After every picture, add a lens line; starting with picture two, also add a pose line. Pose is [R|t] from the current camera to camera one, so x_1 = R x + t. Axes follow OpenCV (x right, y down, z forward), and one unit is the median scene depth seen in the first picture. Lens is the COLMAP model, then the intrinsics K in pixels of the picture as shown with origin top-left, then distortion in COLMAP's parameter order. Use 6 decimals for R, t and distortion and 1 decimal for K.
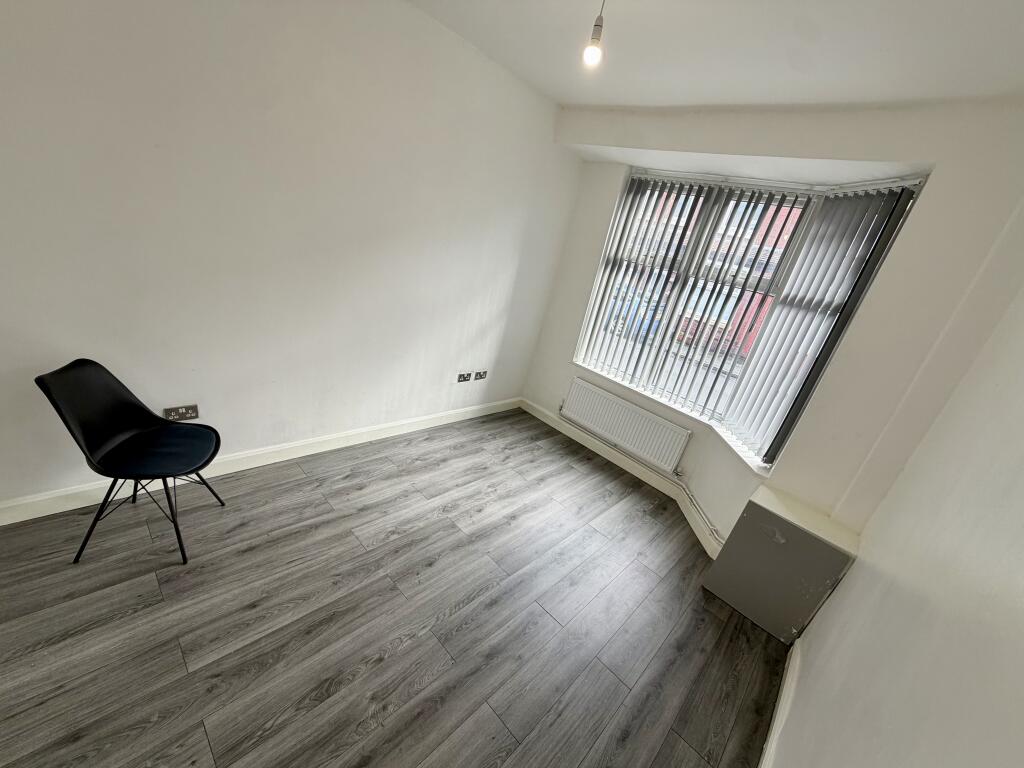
lens RADIAL K [[407.0, 0, 507.1], [0, 407.0, 386.0], [0, 0, 1]] dist [0.000000, -0.000129]
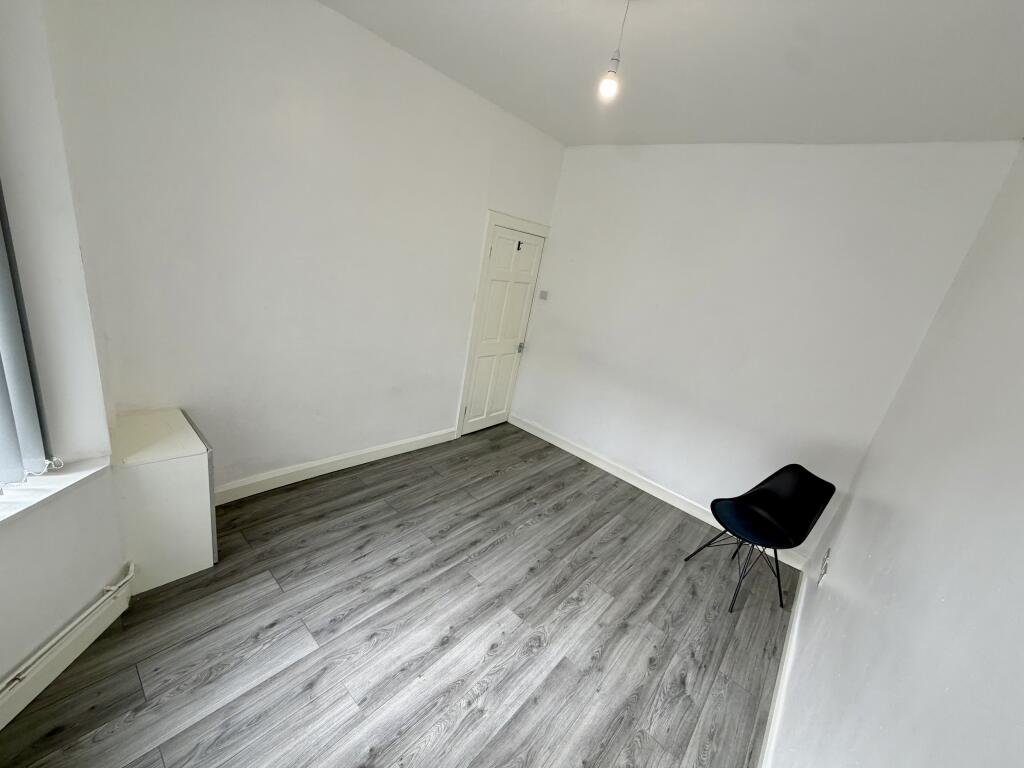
lens RADIAL K [[407.0, 0, 507.1], [0, 407.0, 386.0], [0, 0, 1]] dist [0.000000, -0.000129]
pose [[-0.918158, -0.361569, -0.162030, 0.223458], [-0.383469, 0.708029, 0.592997, -0.524145], [-0.099687, 0.606599, -0.788733, 1.507205]]
